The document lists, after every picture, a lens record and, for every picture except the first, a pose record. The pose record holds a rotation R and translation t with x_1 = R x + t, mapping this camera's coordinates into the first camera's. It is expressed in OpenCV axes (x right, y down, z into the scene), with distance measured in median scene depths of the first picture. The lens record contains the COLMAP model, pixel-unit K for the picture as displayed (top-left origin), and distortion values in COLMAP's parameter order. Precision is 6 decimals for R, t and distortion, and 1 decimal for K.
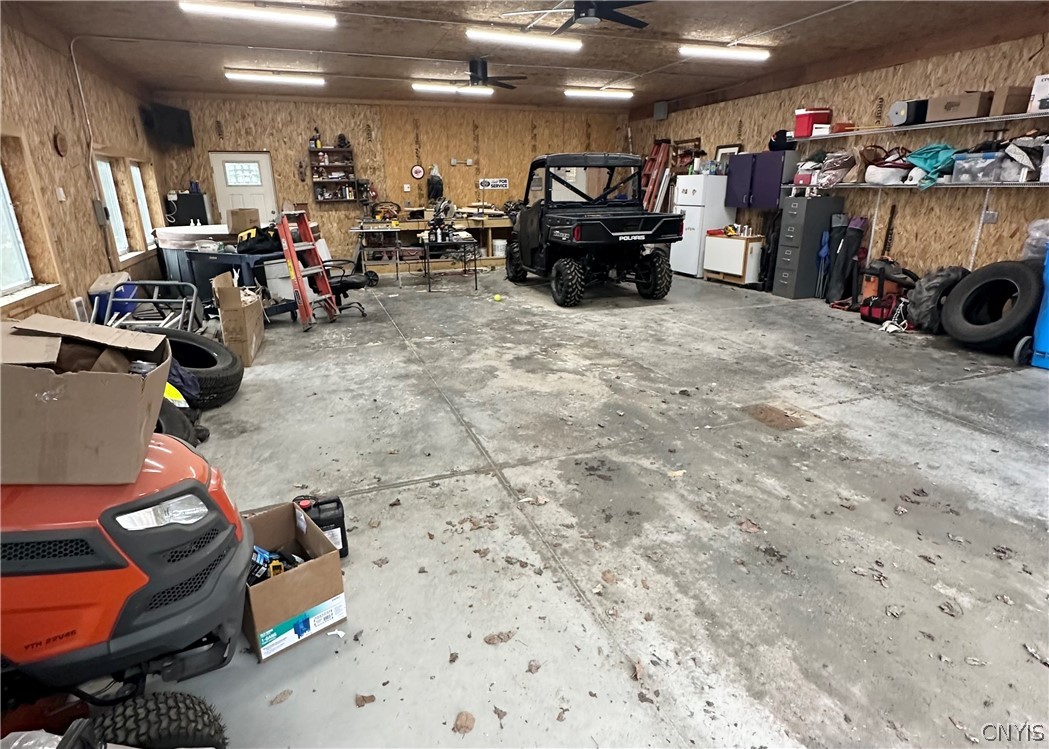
lens RADIAL K [[555.1, 0, 523.9], [0, 555.1, 374.4], [0, 0, 1]] dist [-0.007029, 0.000558]
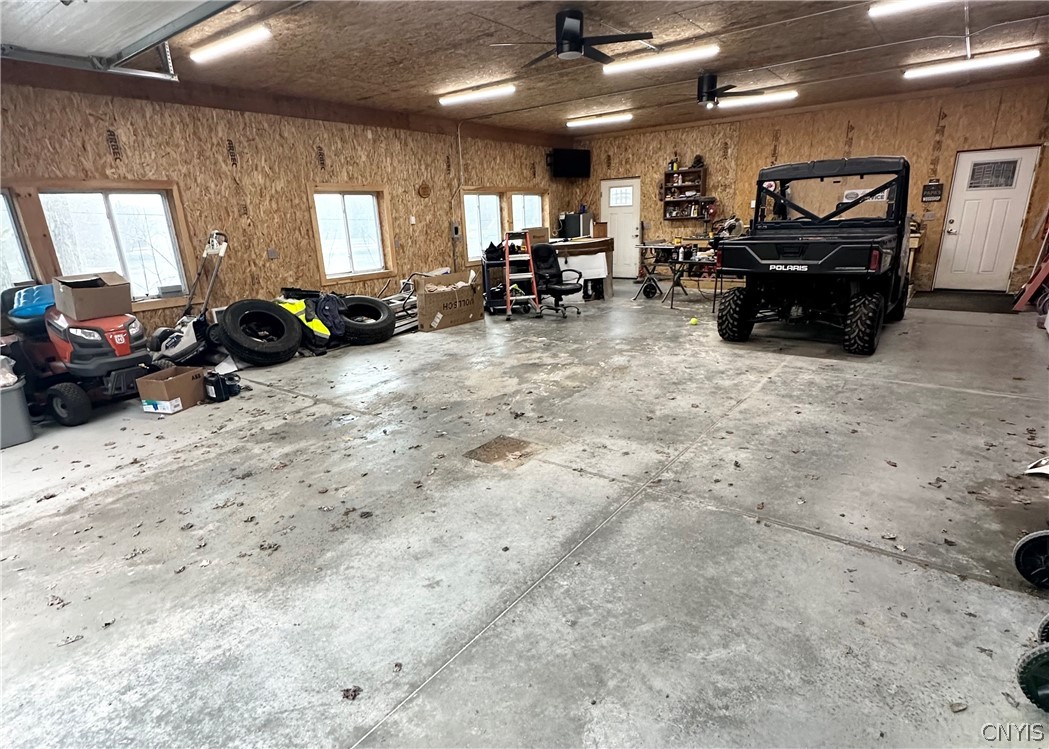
lens RADIAL K [[555.1, 0, 527.4], [0, 555.1, 401.7], [0, 0, 1]] dist [-0.007029, 0.000558]
pose [[0.537966, 0.258668, -0.802299, 0.869490], [-0.235314, 0.960003, 0.151728, -0.117555], [0.809457, 0.107167, 0.577317, 0.318635]]
